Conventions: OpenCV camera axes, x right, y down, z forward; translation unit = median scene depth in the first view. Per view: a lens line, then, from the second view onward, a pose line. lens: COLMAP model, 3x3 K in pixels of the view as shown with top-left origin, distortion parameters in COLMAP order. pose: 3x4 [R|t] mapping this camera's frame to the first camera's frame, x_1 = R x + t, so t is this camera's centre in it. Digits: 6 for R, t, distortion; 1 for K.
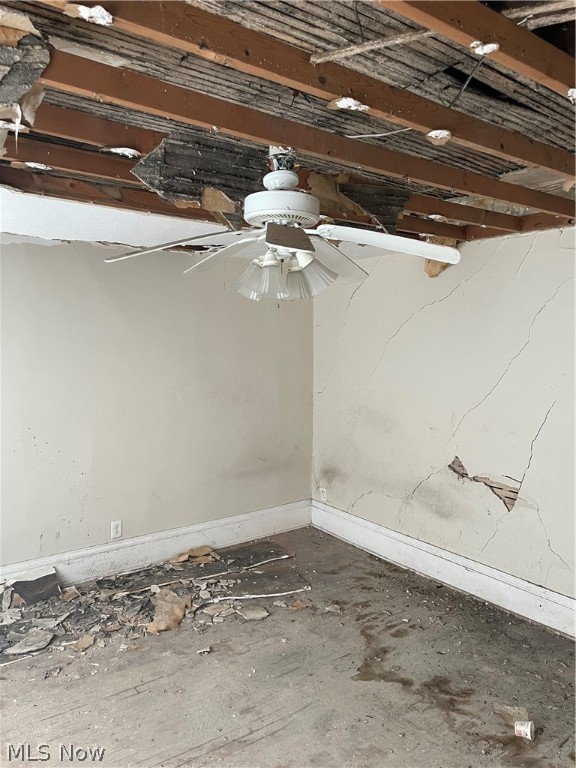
lens RADIAL K [[584.6, 0, 285.5], [0, 584.6, 384.4], [0, 0, 1]] dist [0.087434, -0.109227]
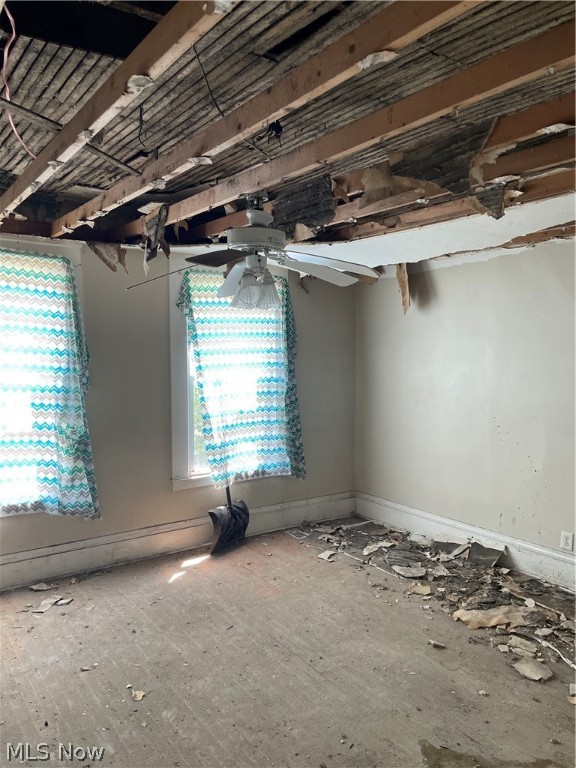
lens RADIAL K [[584.6, 0, 285.5], [0, 584.6, 384.1], [0, 0, 1]] dist [0.087434, -0.109227]
pose [[-0.035203, 0.063491, -0.997361, 0.729899], [-0.070549, 0.995332, 0.065852, -0.036954], [0.996887, 0.072681, -0.030559, 0.629269]]
